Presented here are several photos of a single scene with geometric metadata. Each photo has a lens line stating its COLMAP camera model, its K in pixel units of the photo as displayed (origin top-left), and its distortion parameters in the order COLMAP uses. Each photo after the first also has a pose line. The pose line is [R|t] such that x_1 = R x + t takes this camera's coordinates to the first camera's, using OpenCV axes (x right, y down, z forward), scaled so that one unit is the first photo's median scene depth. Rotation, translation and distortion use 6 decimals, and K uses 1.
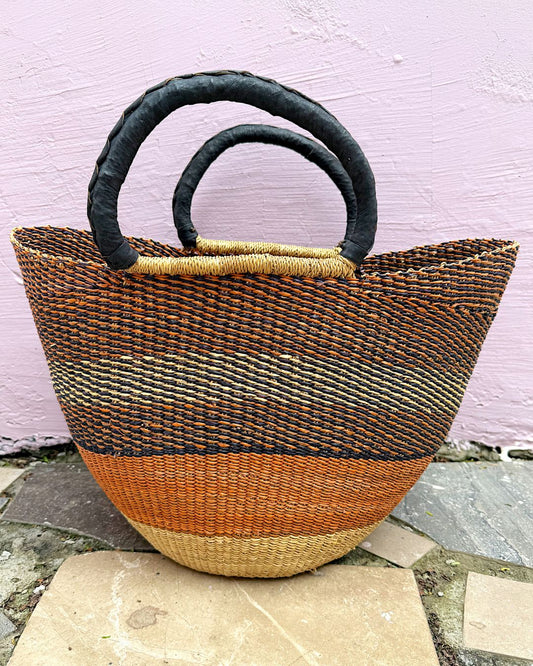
lens RADIAL K [[542.6, 0, 266.9], [0, 542.6, 343.4], [0, 0, 1]] dist [0.040641, -0.043679]
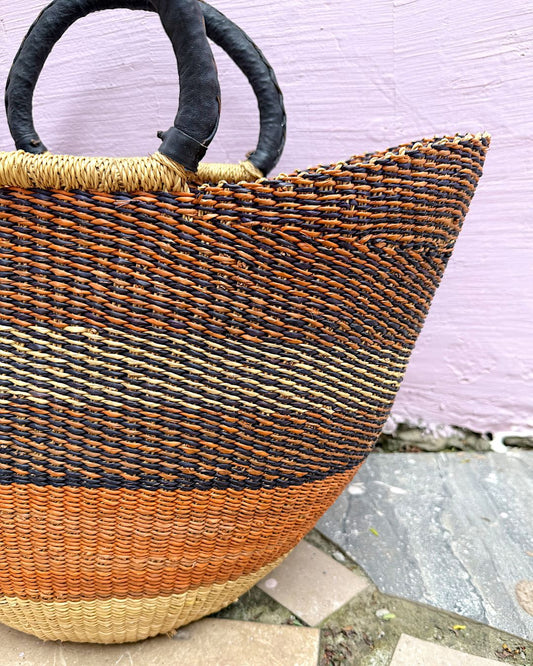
lens RADIAL K [[536.0, 0, 267.3], [0, 536.0, 362.4], [0, 0, 1]] dist [0.015806, -0.046596]
pose [[0.997625, -0.006748, -0.068543, 0.251010], [0.014751, 0.993030, 0.116933, -0.005342], [0.067277, -0.117666, 0.990772, 0.362933]]
